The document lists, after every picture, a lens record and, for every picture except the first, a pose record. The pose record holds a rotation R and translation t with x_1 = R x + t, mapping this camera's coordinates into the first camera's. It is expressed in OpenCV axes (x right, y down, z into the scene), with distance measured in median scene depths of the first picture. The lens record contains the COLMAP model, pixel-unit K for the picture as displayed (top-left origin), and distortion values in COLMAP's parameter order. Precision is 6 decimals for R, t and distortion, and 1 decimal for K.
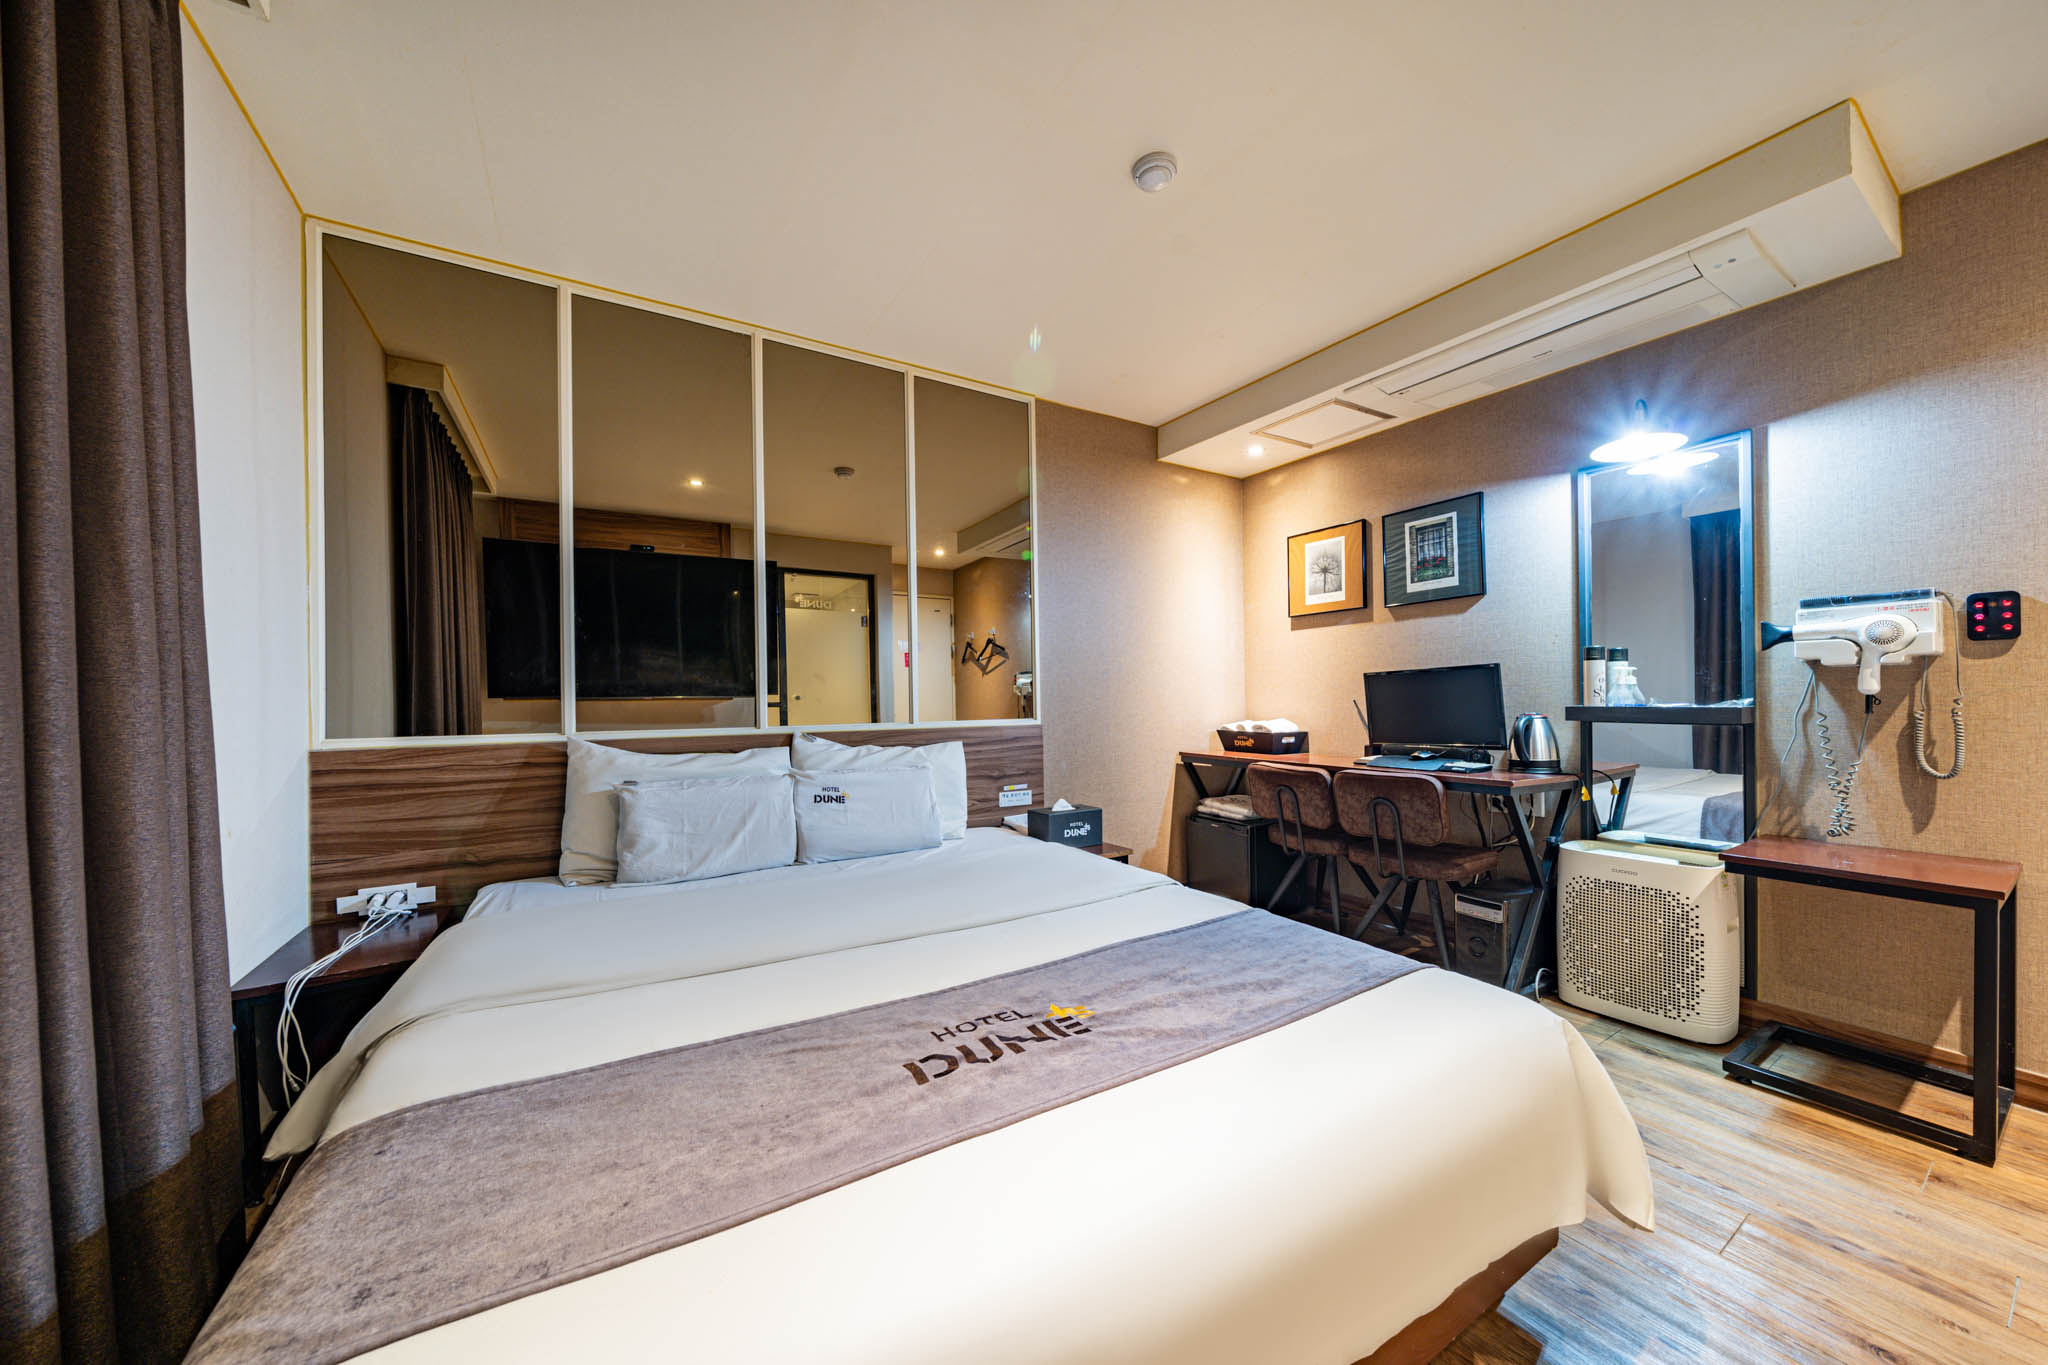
lens RADIAL K [[695.3, 0, 1019.2], [0, 695.3, 692.3], [0, 0, 1]] dist [-0.000881, -0.000189]
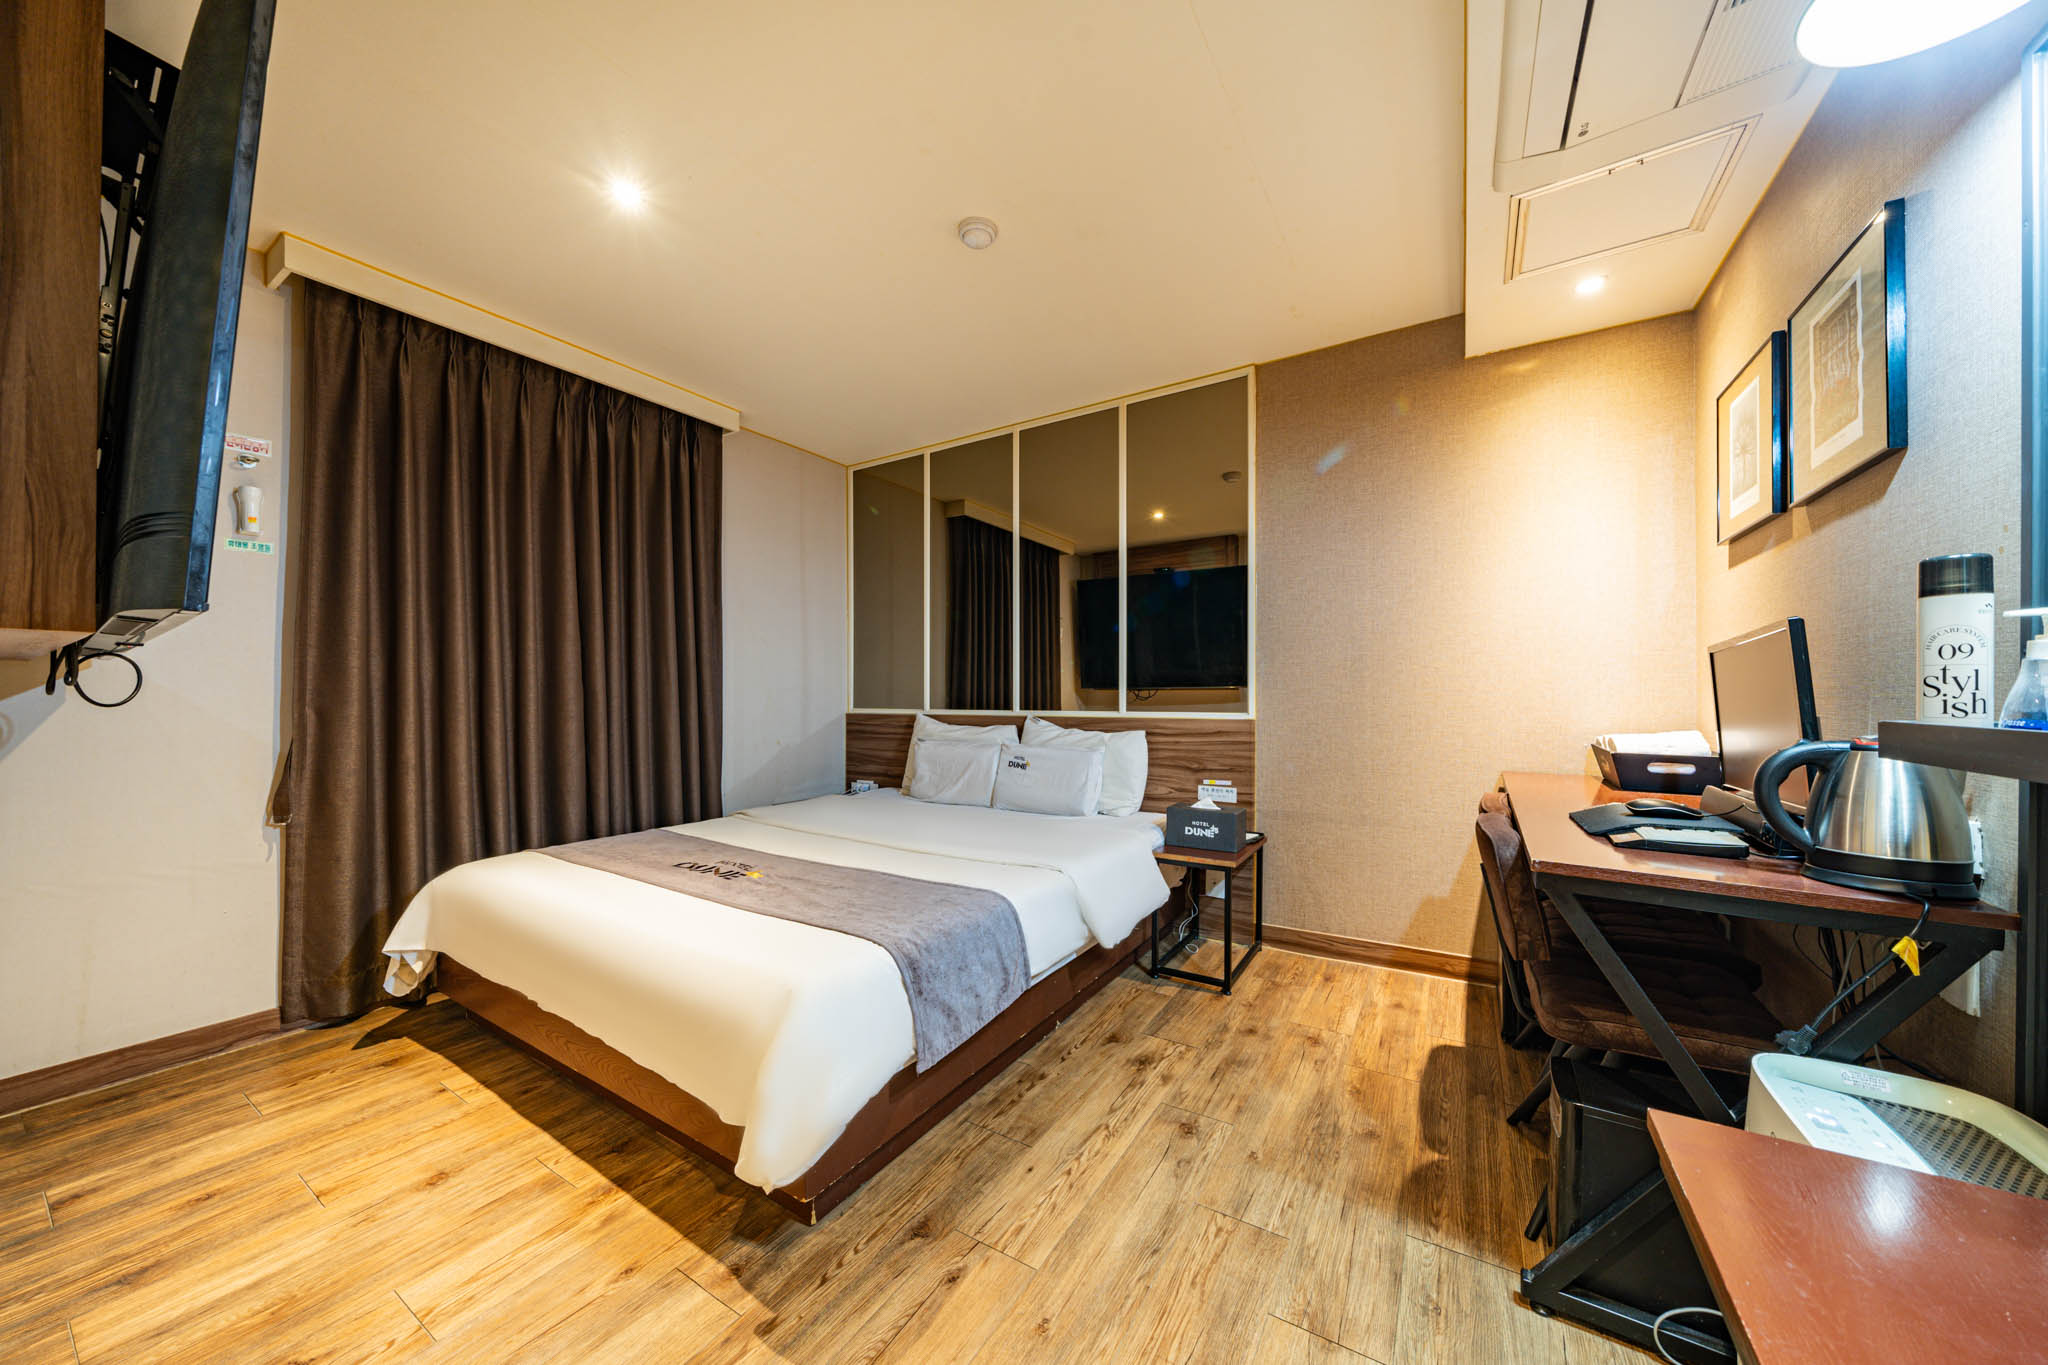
lens RADIAL K [[695.3, 0, 1027.7], [0, 695.3, 688.4], [0, 0, 1]] dist [-0.000881, -0.000189]
pose [[0.454010, 0.003776, -0.890989, 0.781842], [0.005400, 0.999961, 0.006989, -0.003645], [0.890980, -0.007984, 0.453972, 0.339243]]
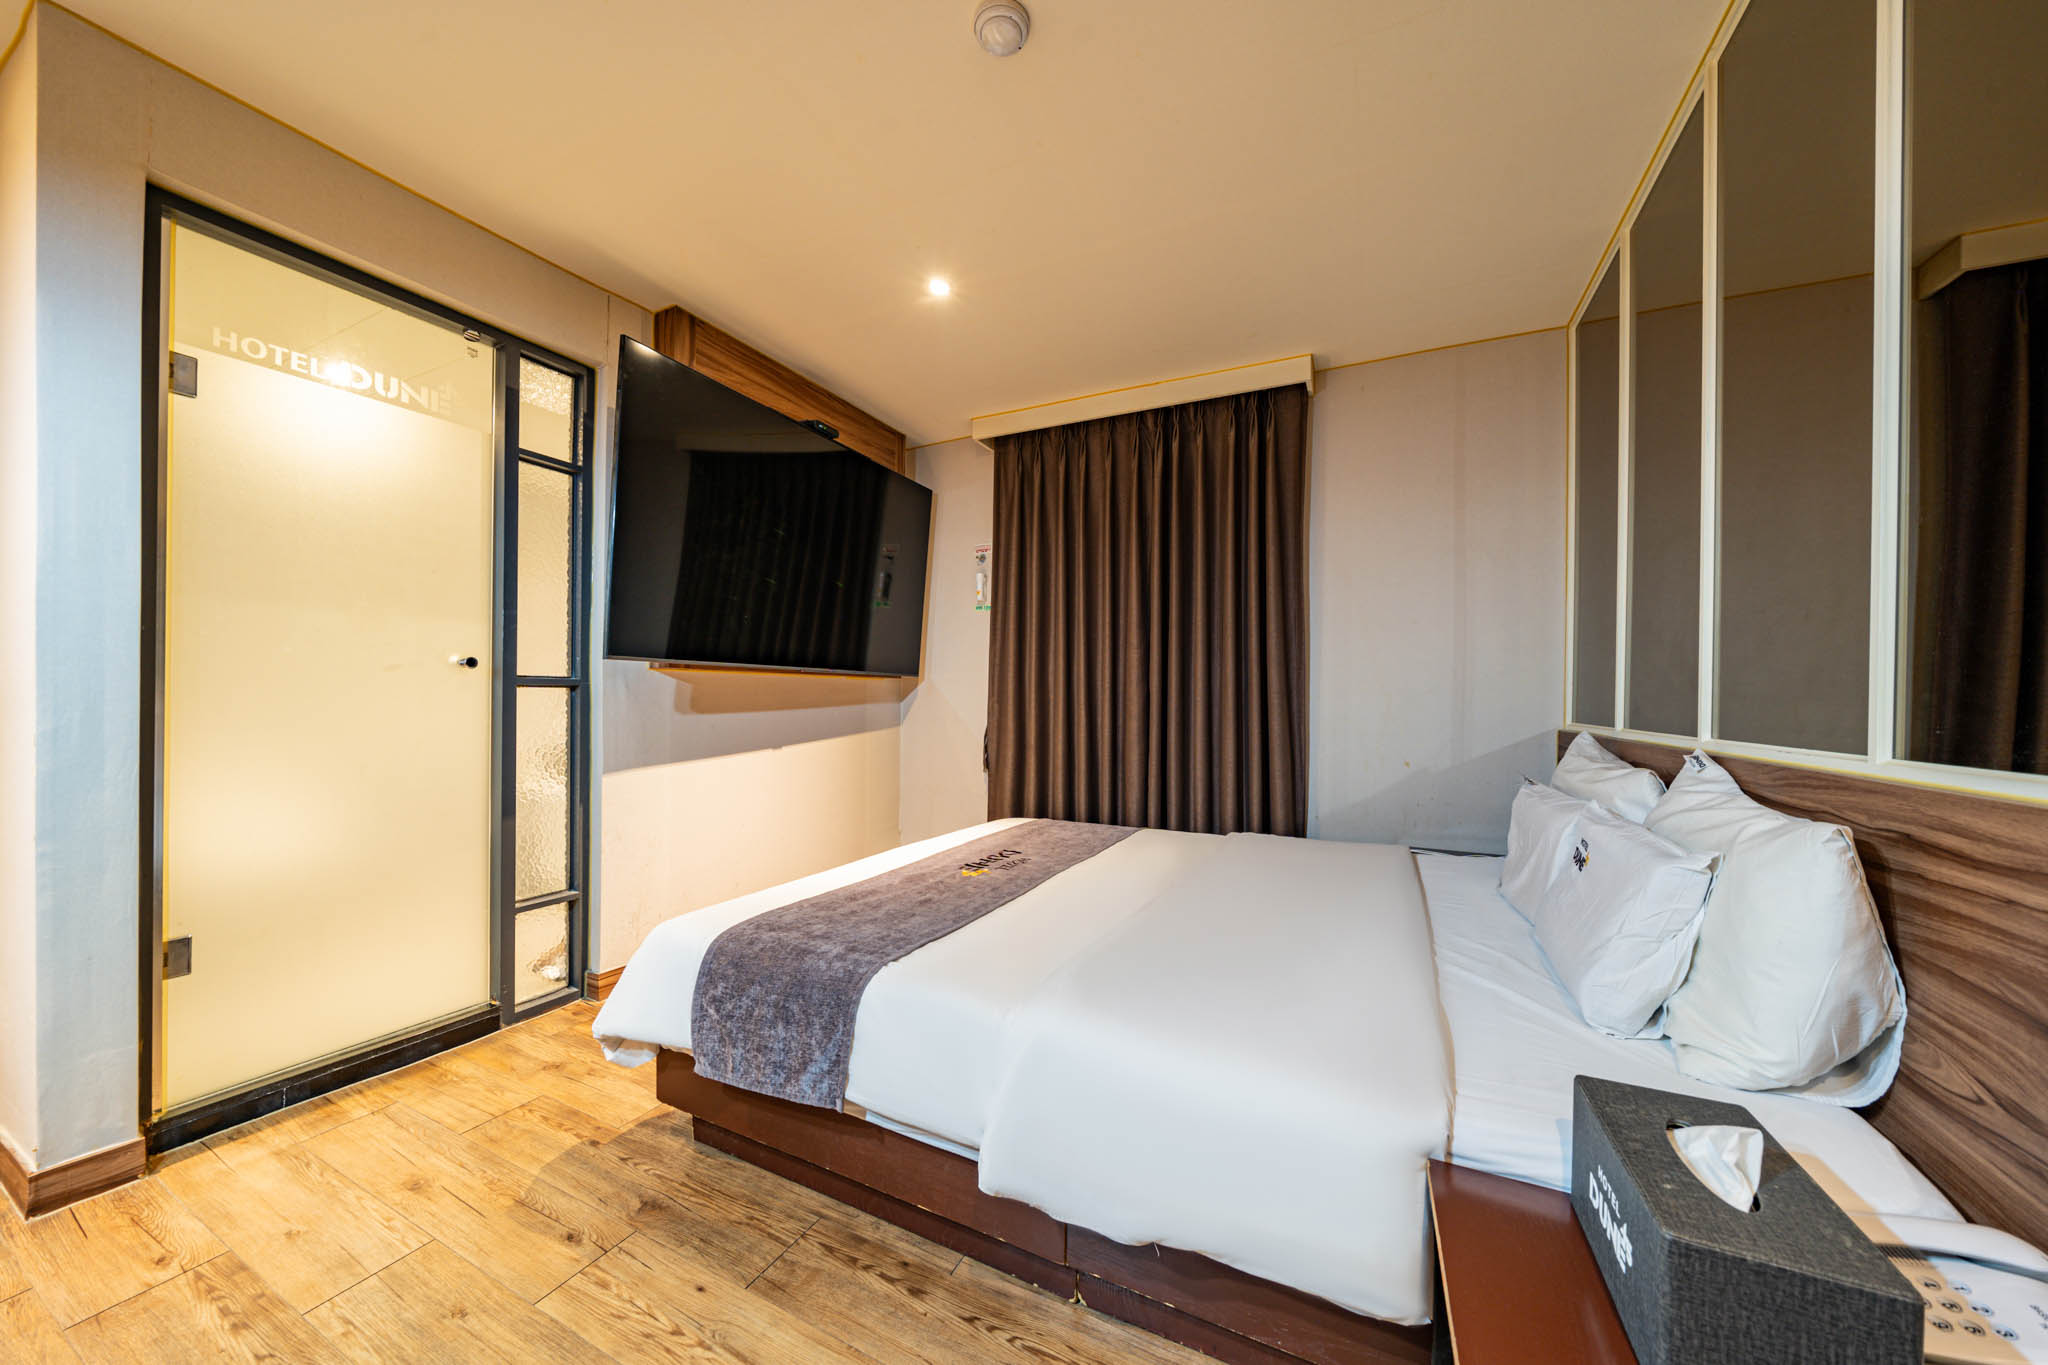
lens RADIAL K [[695.3, 0, 1036.0], [0, 695.3, 701.3], [0, 0, 1]] dist [-0.000881, -0.000189]
pose [[-0.837852, 0.018162, -0.545594, 0.367034], [0.009413, 0.999778, 0.018827, -0.006082], [0.545816, 0.010638, -0.837838, 1.051356]]
